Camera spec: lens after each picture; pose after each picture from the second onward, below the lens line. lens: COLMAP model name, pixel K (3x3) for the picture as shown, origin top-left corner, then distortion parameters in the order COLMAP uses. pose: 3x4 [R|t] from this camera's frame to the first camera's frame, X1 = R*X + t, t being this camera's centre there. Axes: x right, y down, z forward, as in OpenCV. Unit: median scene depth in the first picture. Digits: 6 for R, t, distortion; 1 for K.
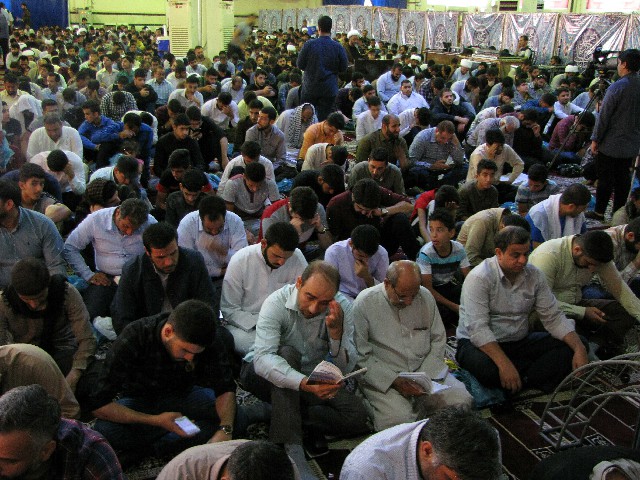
lens RADIAL K [[719.7, 0, 322.5], [0, 719.7, 243.0], [0, 0, 1]] dist [-0.031363, 0.000000]
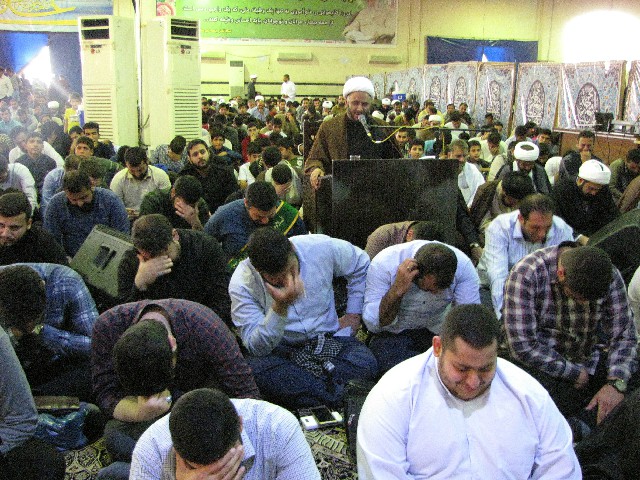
lens RADIAL K [[719.7, 0, 323.2], [0, 719.7, 235.1], [0, 0, 1]] dist [-0.031363, 0.000000]
pose [[0.983876, 0.026085, -0.176942, 0.068804], [-0.045343, 0.993366, -0.105680, -0.128303], [0.173011, 0.111999, 0.978531, 0.468119]]
